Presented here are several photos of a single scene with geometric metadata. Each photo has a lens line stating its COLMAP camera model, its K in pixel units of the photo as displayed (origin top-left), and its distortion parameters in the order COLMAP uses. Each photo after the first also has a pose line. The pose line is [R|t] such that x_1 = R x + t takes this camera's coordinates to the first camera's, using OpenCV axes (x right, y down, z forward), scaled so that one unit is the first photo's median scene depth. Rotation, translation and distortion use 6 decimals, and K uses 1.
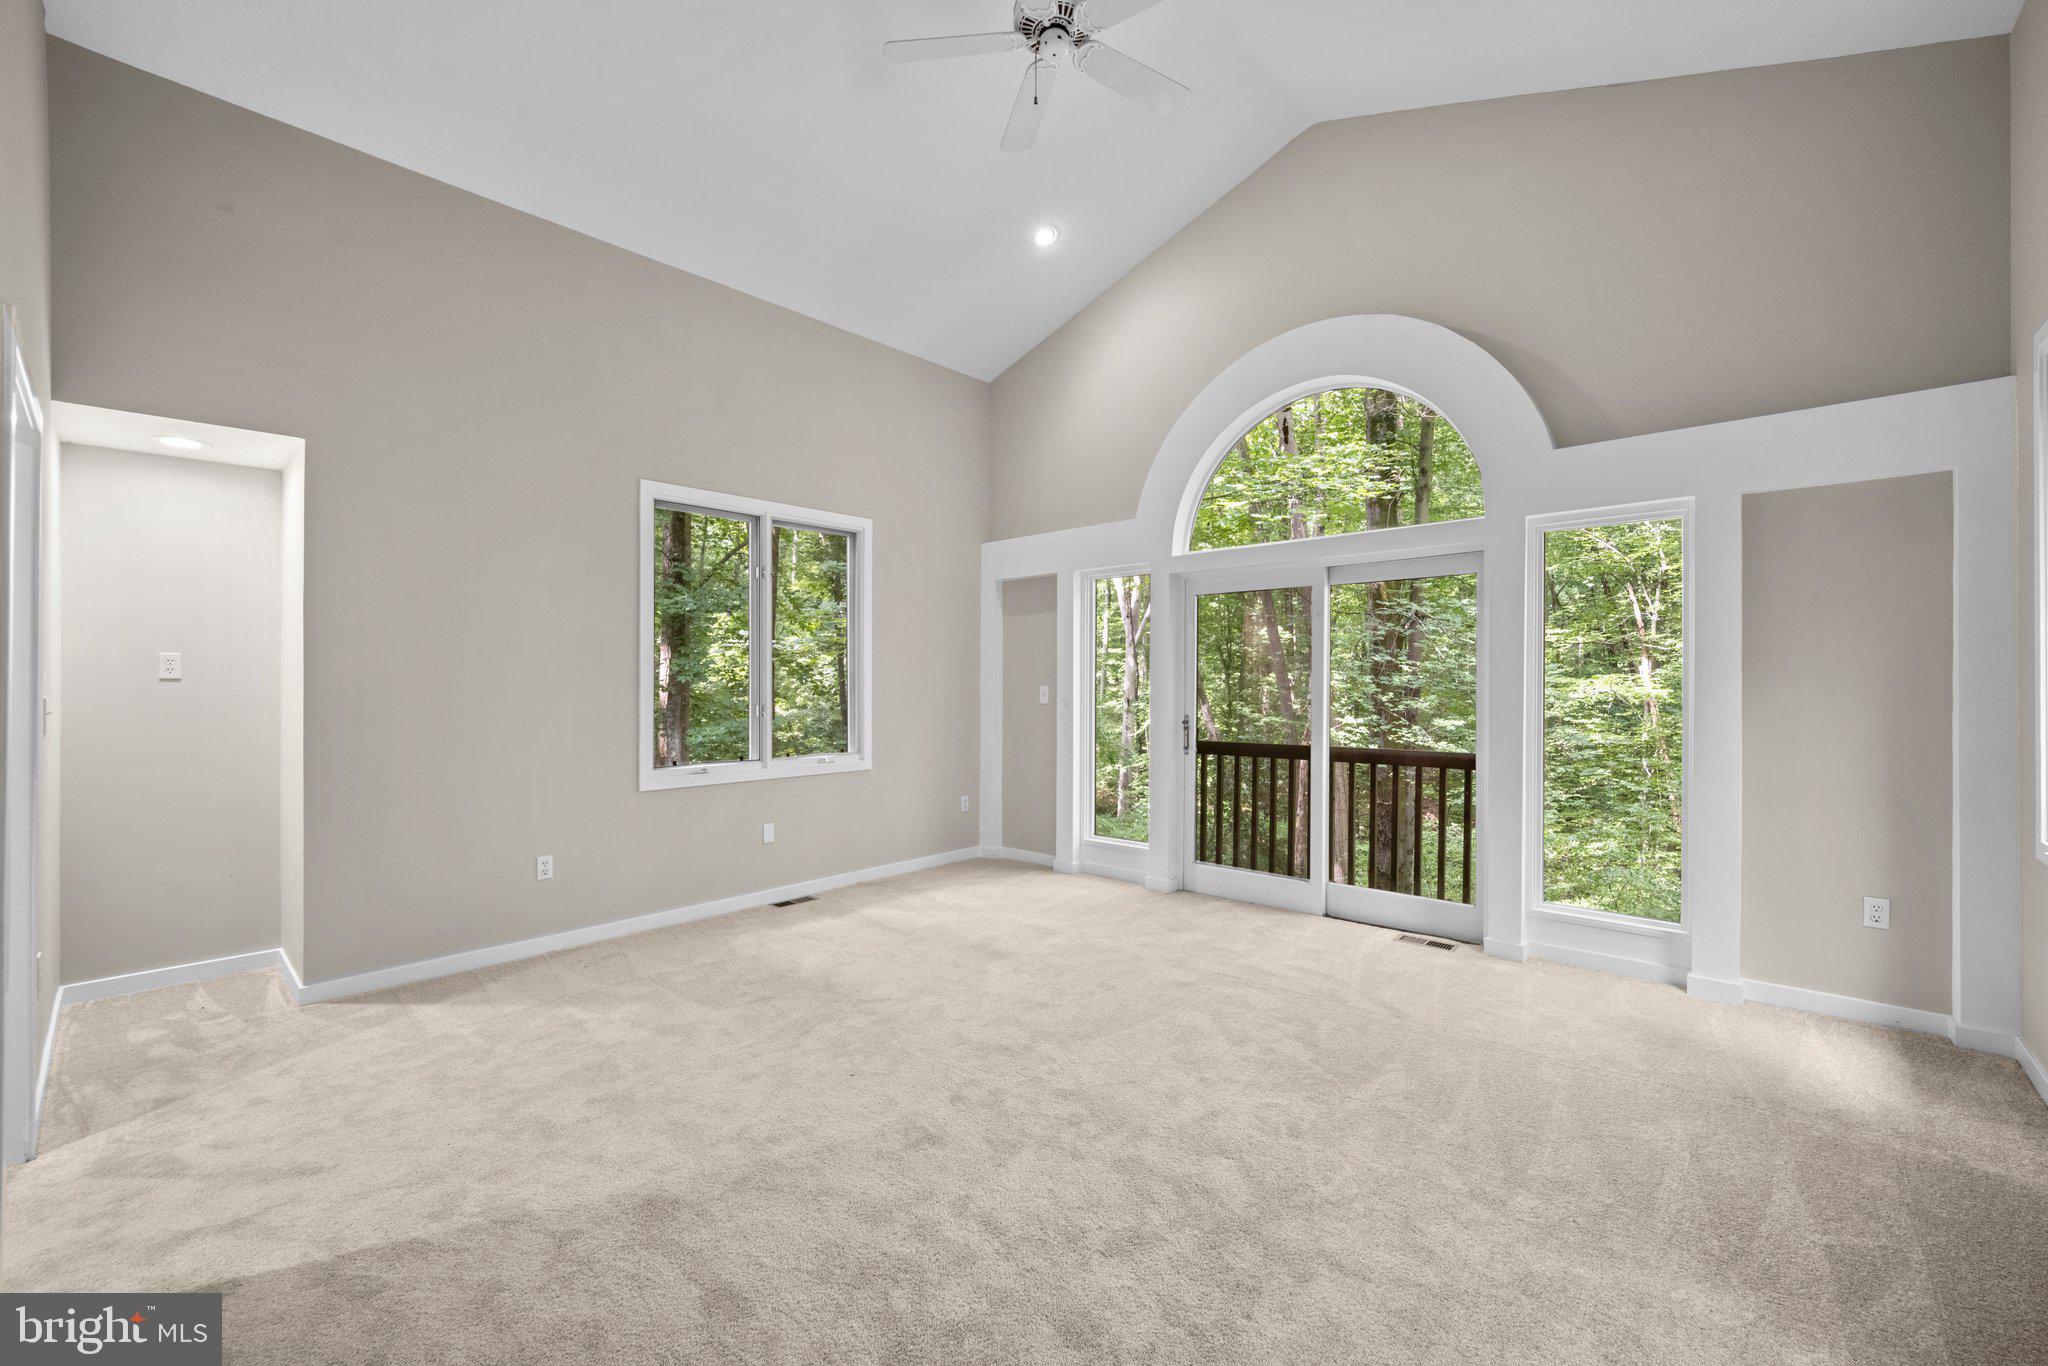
lens RADIAL K [[833.1, 0, 1032.1], [0, 833.1, 691.5], [0, 0, 1]] dist [-0.005990, -0.001130]
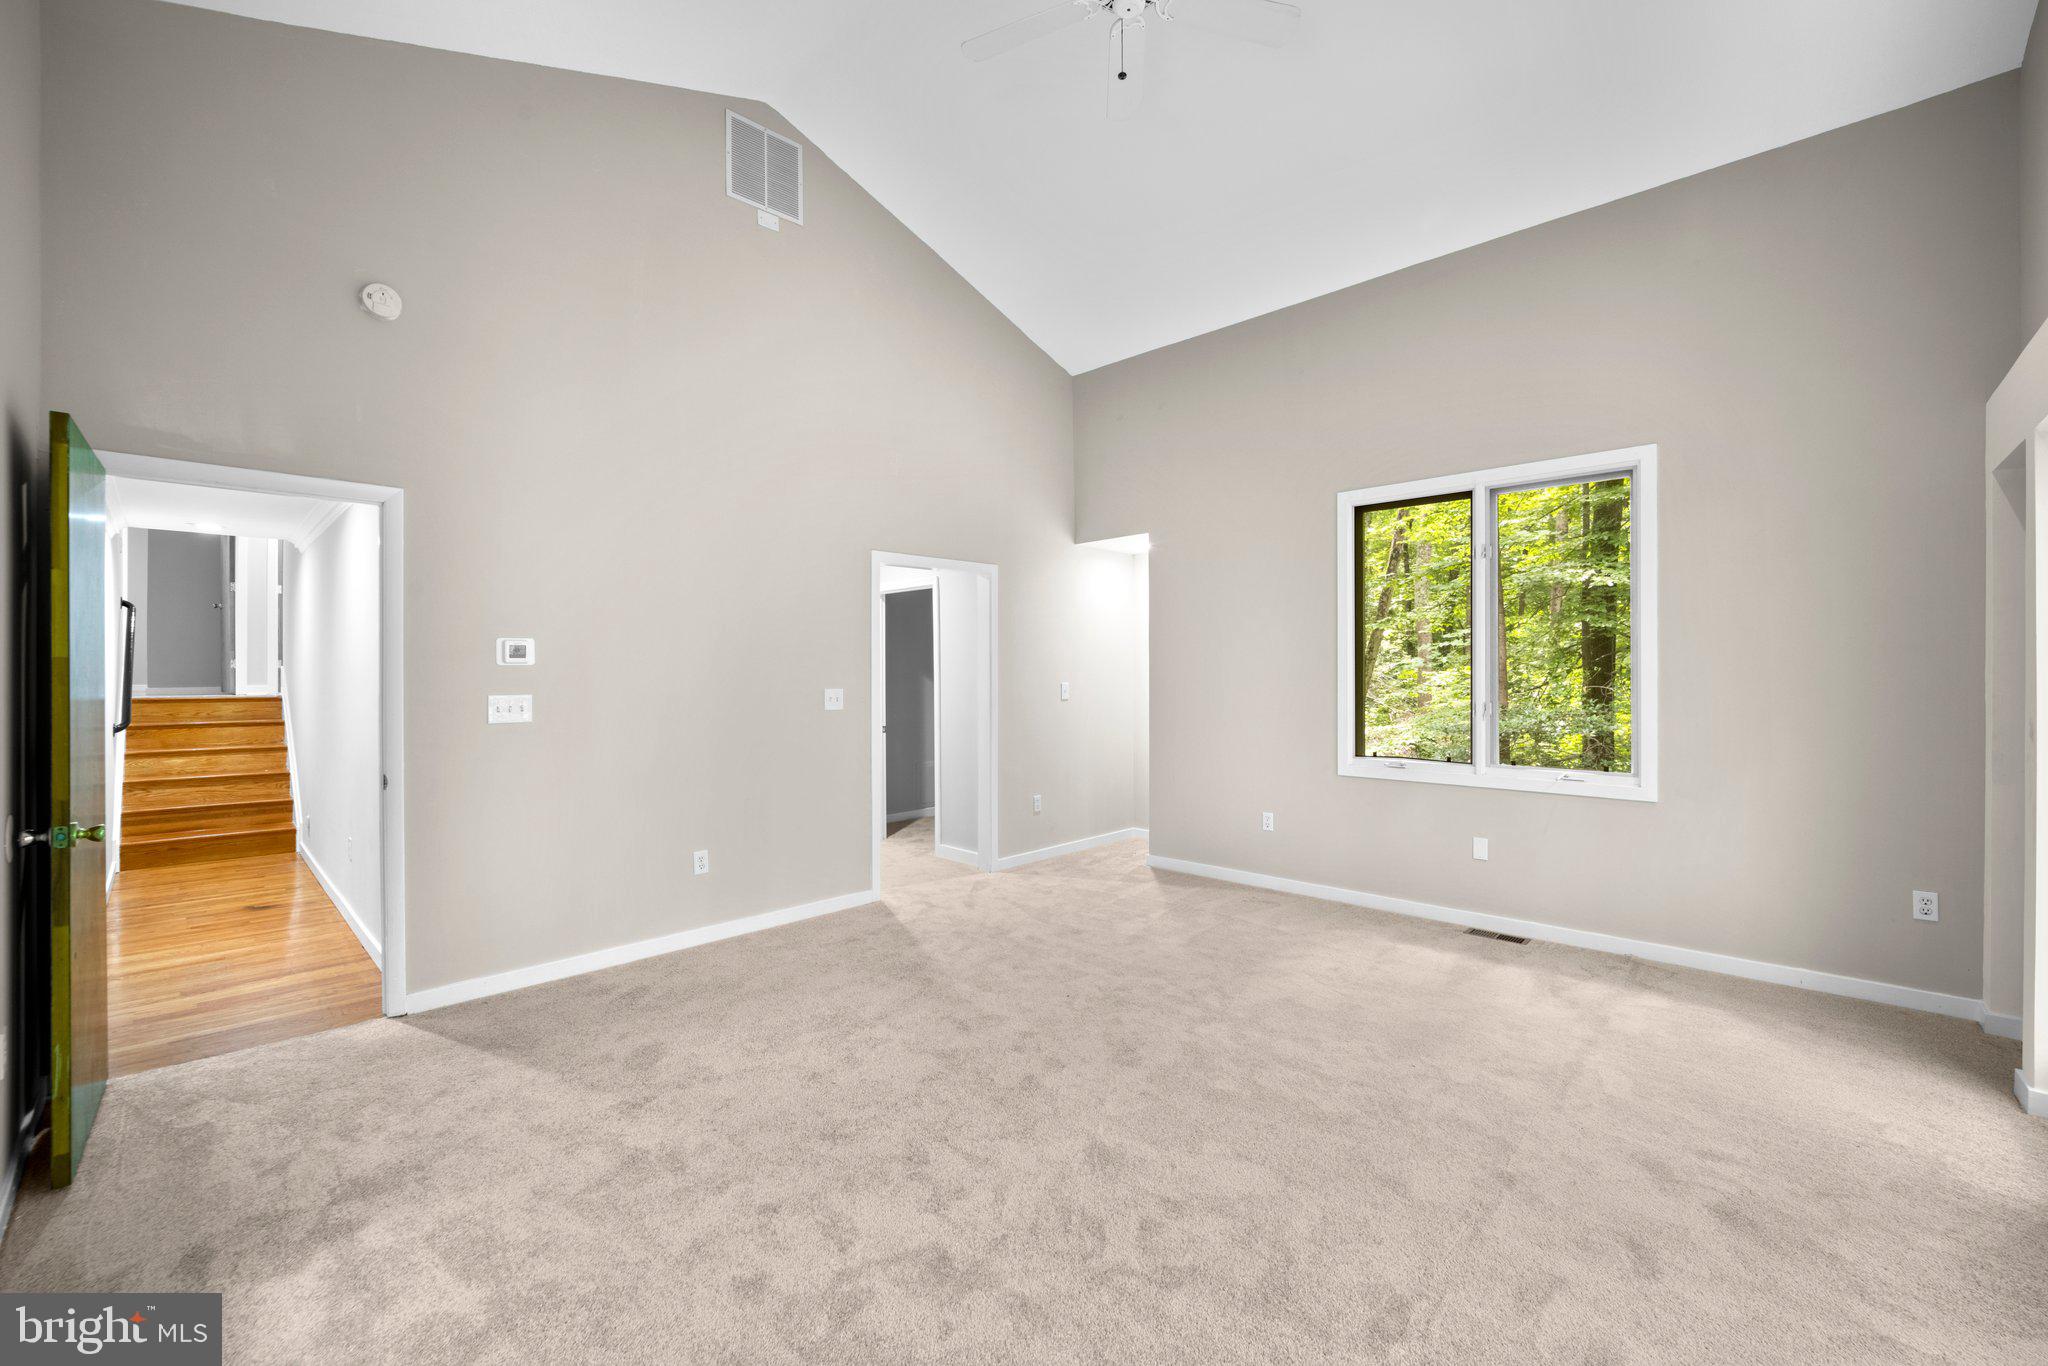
lens RADIAL K [[833.1, 0, 1032.1], [0, 833.1, 668.9], [0, 0, 1]] dist [-0.005990, -0.001130]
pose [[-0.028281, -0.006292, -0.999580, 0.681678], [-0.011434, 0.999917, -0.005970, -0.009393], [0.999535, 0.011260, -0.028351, 0.655032]]
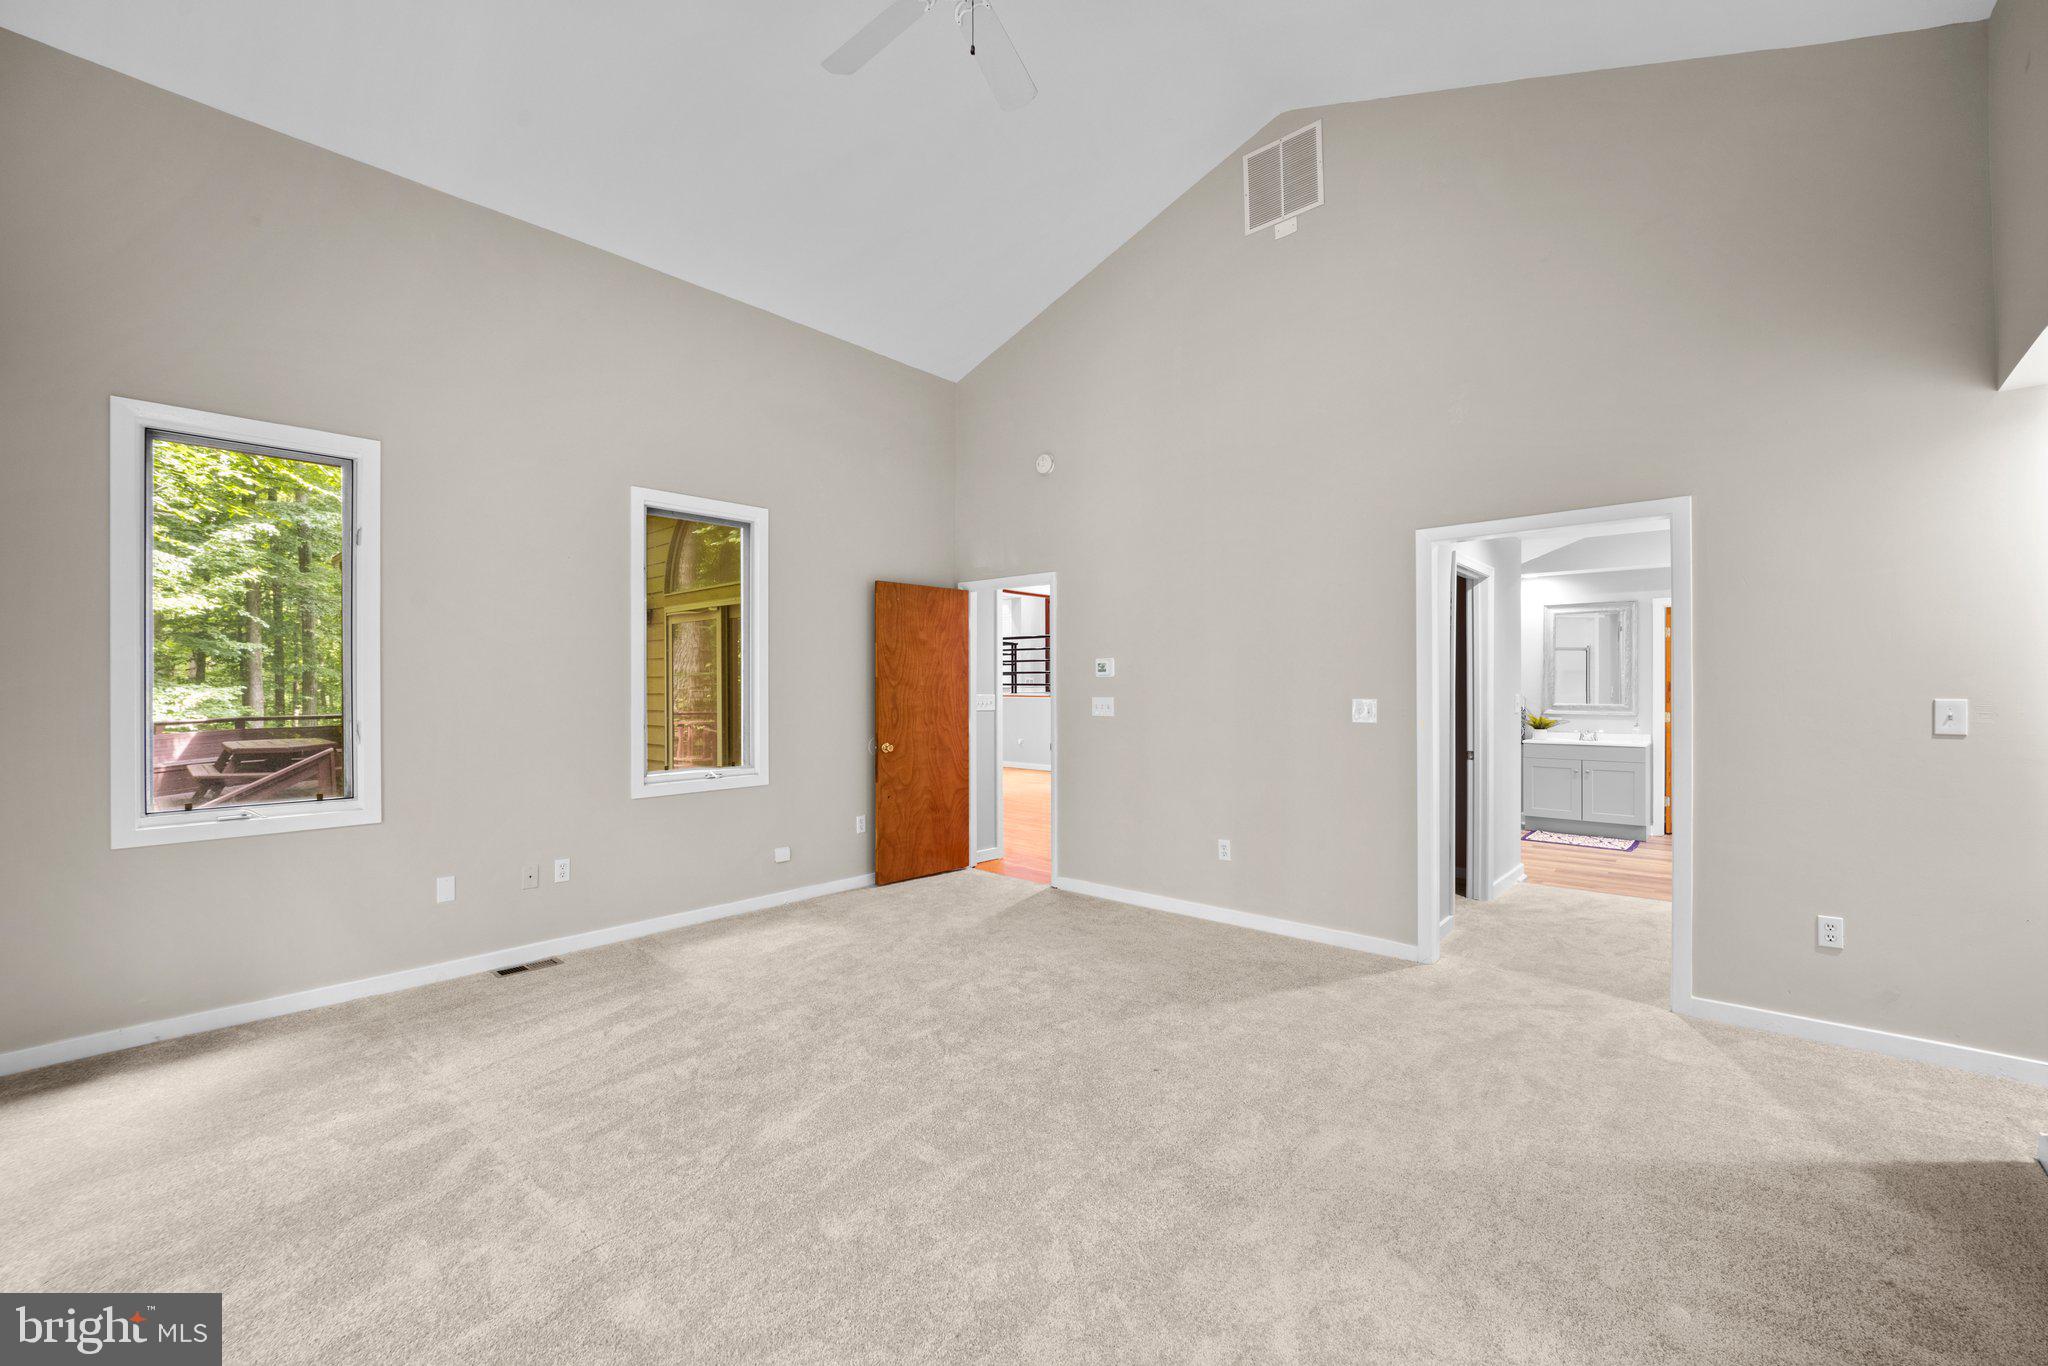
lens RADIAL K [[833.1, 0, 1023.8], [0, 833.1, 681.3], [0, 0, 1]] dist [-0.005990, -0.001130]
pose [[-0.999983, 0.004423, -0.003734, -0.025140], [0.004375, 0.999909, 0.012748, -0.022140], [0.003790, 0.012731, -0.999912, 1.347304]]
